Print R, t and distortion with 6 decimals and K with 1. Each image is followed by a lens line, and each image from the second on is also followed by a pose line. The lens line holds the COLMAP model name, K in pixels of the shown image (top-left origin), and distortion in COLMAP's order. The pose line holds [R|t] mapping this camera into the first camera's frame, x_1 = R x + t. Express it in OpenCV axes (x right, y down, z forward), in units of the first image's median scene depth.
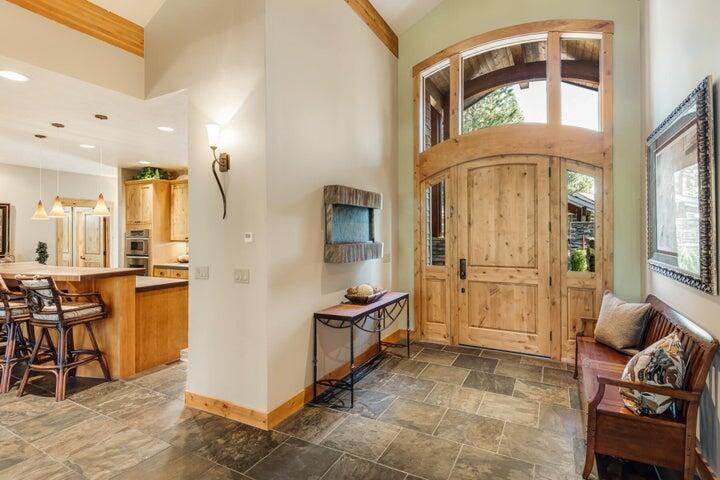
lens RADIAL K [[346.9, 0, 375.4], [0, 346.9, 236.6], [0, 0, 1]] dist [0.001751, -0.001127]
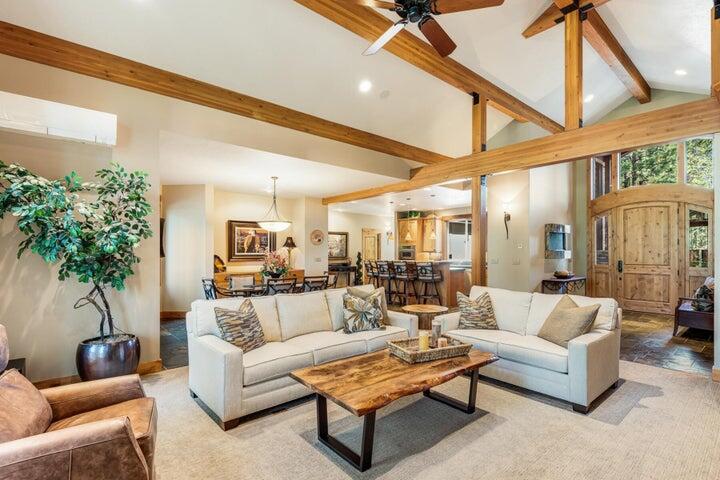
lens RADIAL K [[344.9, 0, 377.0], [0, 344.9, 252.3], [0, 0, 1]] dist [-0.002811, -0.001387]
pose [[0.931630, 0.003495, -0.363391, -0.269670], [-0.006282, 0.999959, -0.006489, 0.042186], [0.363354, 0.008328, 0.931614, -1.106328]]
